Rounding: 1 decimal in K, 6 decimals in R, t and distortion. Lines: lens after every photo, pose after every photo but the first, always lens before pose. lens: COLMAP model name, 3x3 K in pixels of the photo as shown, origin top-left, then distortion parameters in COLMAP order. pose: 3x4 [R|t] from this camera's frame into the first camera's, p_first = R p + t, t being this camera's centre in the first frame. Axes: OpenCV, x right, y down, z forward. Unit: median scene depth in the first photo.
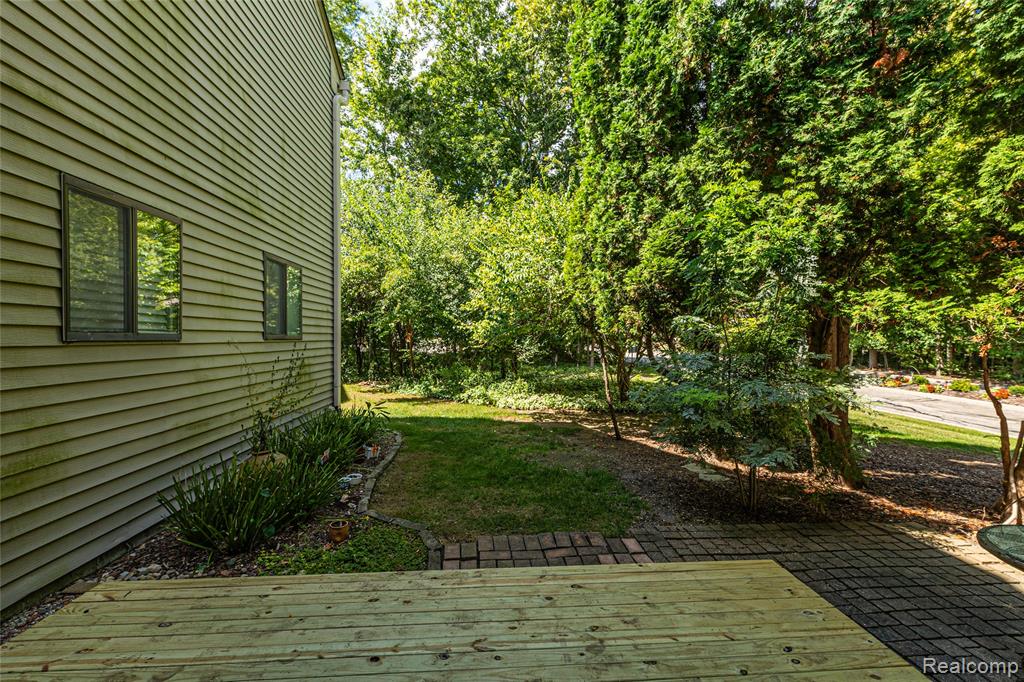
lens RADIAL K [[421.5, 0, 512.4], [0, 421.5, 341.1], [0, 0, 1]] dist [0.002251, -0.000297]
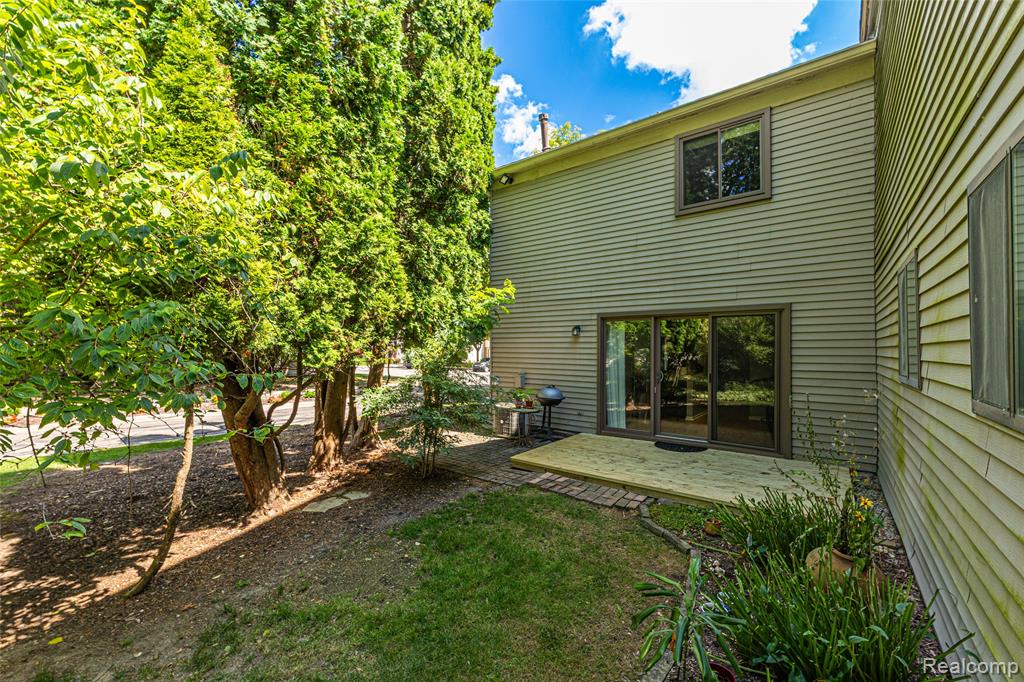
lens RADIAL K [[421.5, 0, 511.7], [0, 421.5, 344.7], [0, 0, 1]] dist [0.002251, -0.000297]
pose [[-0.754277, 0.008600, 0.656499, -0.508270], [0.000409, 0.999920, -0.012629, -0.040380], [-0.656556, -0.009258, -0.754221, 1.520909]]
